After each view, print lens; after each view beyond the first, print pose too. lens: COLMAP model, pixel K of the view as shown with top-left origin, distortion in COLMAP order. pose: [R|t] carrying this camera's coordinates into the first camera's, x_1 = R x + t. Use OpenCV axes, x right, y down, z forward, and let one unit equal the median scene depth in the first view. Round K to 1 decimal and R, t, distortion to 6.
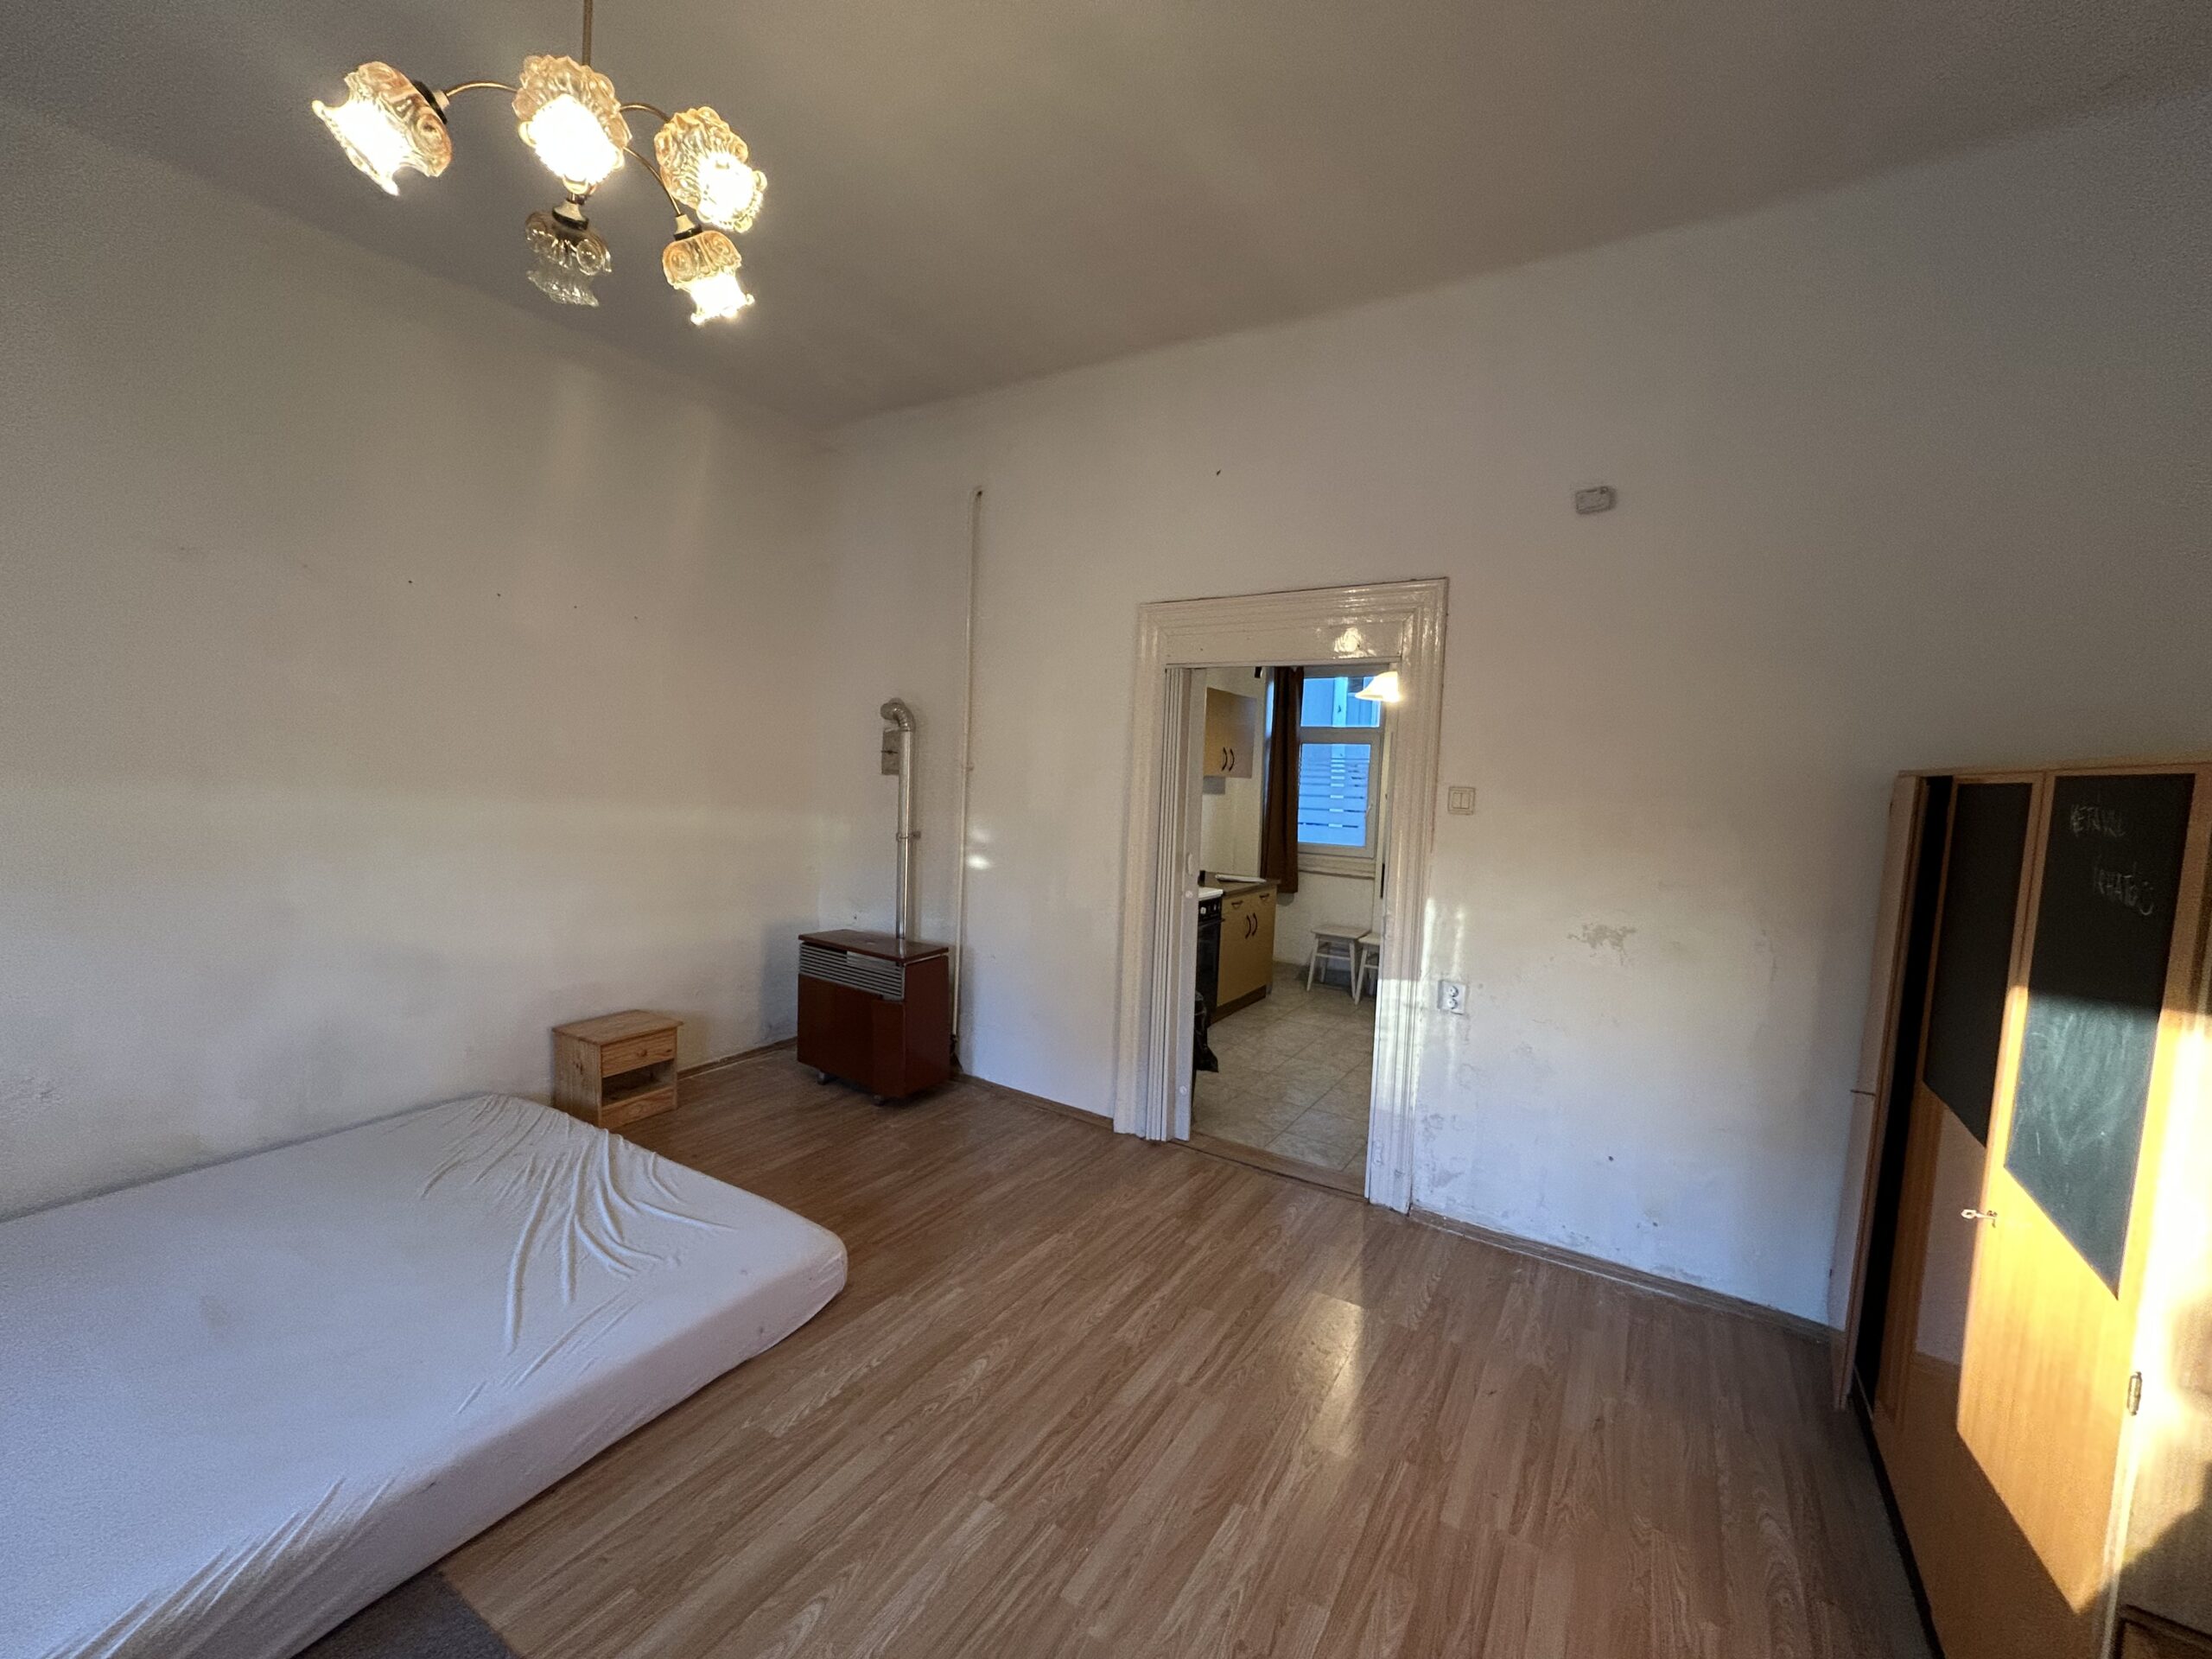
lens RADIAL K [[886.6, 0, 1099.4], [0, 886.6, 841.5], [0, 0, 1]] dist [-0.000605, -0.001390]
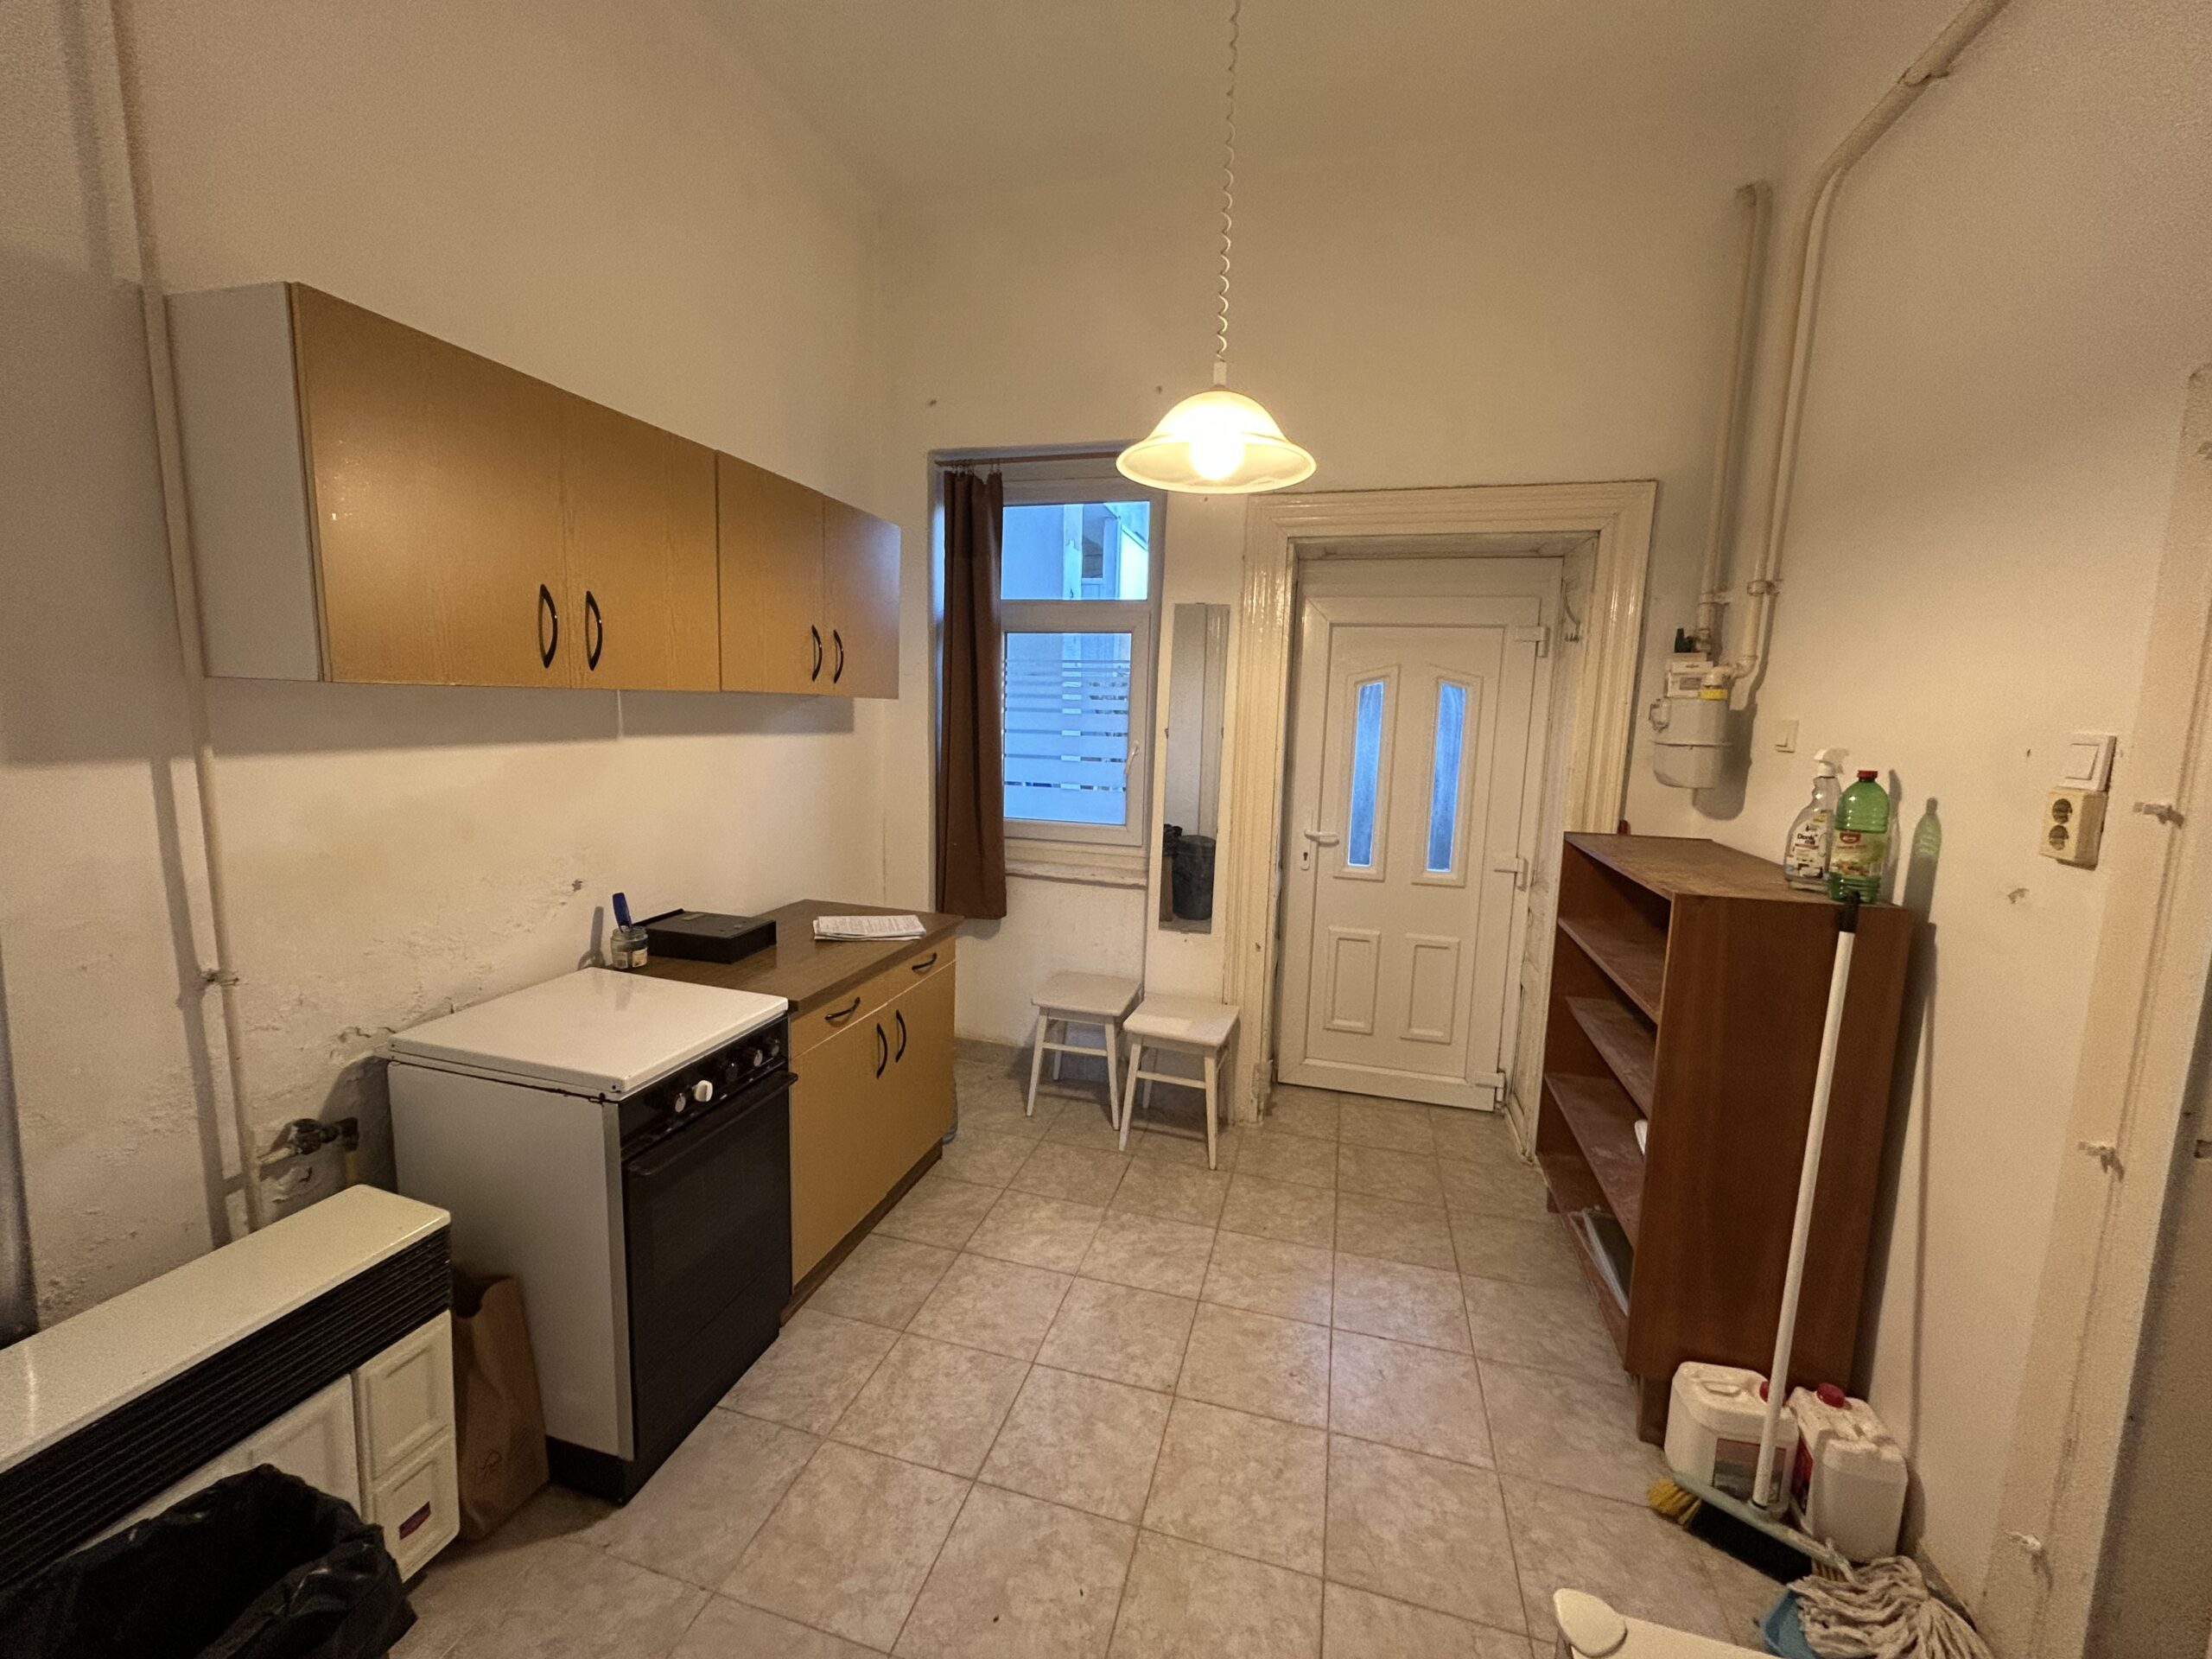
lens RADIAL K [[886.6, 0, 1106.3], [0, 886.6, 829.9], [0, 0, 1]] dist [-0.000605, -0.001390]
pose [[0.953991, -0.049552, 0.295712, 0.135740], [0.027817, 0.996623, 0.077263, -0.035523], [-0.298541, -0.065483, 0.952148, 0.514107]]
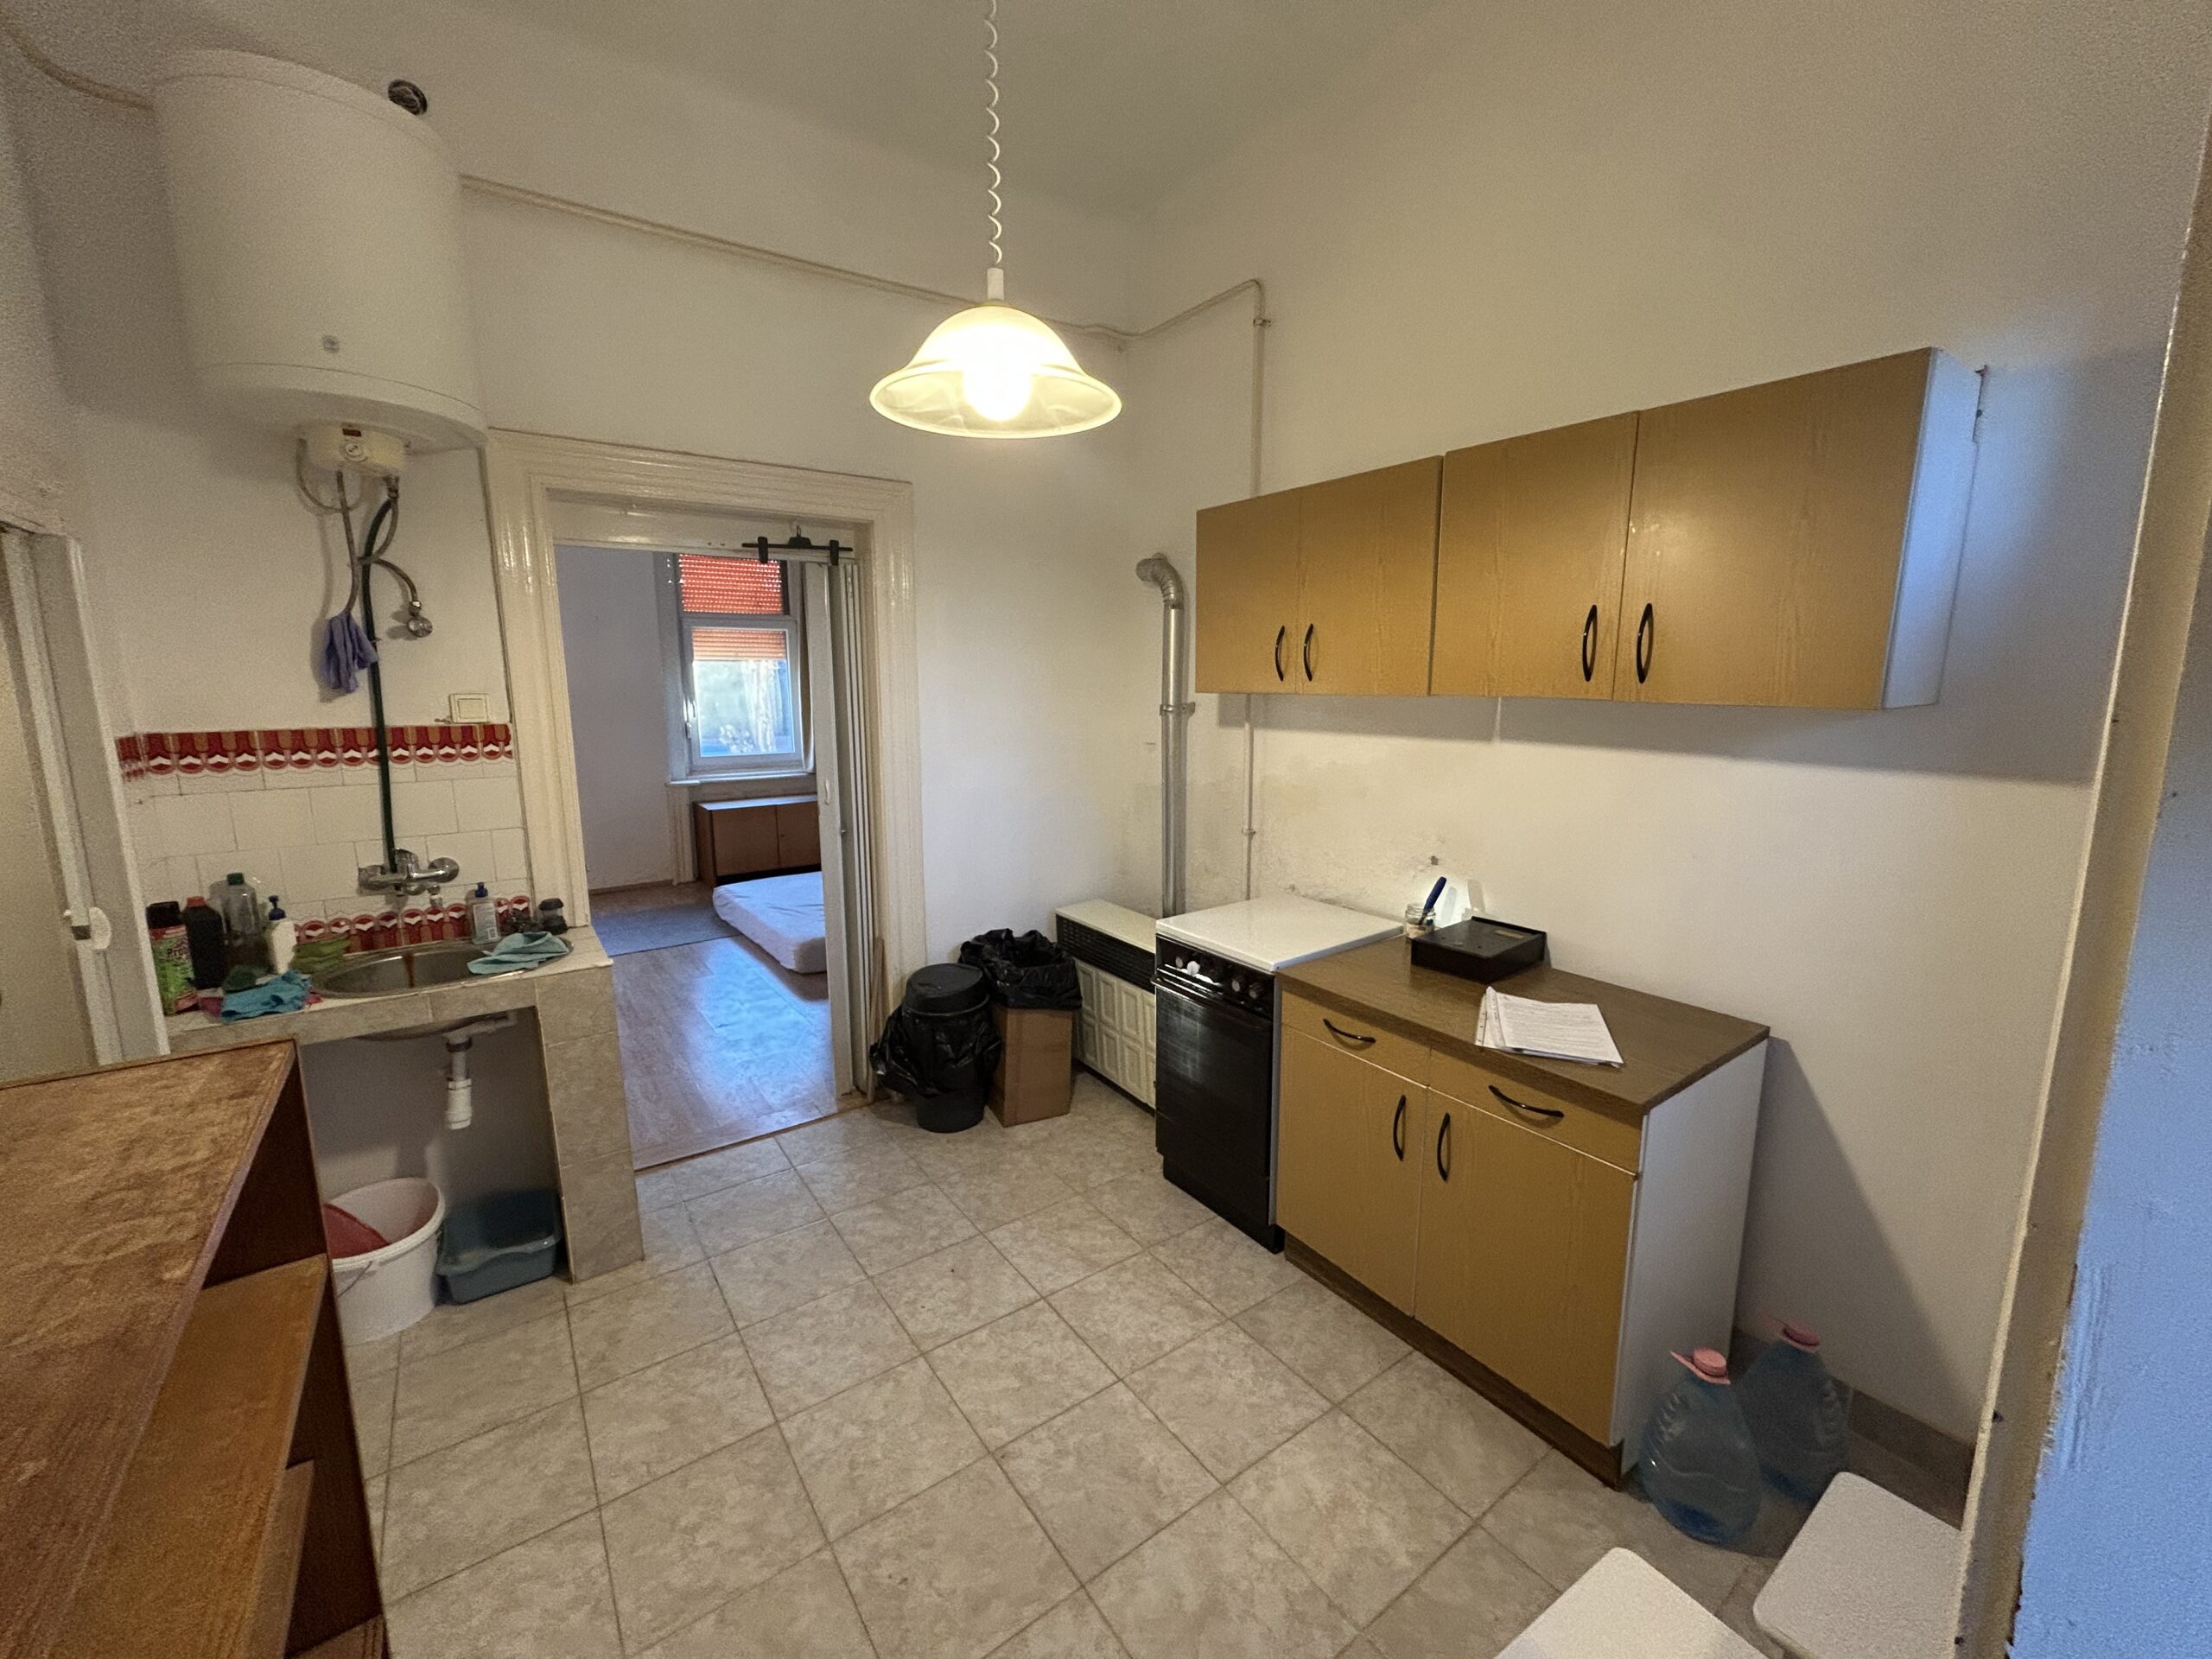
lens RADIAL K [[886.6, 0, 1093.0], [0, 886.6, 820.8], [0, 0, 1]] dist [-0.000605, -0.001390]
pose [[-0.373463, 0.112269, -0.920826, 0.471733], [-0.082509, 0.984695, 0.153519, -0.060680], [0.923968, 0.133310, -0.358484, 0.899489]]
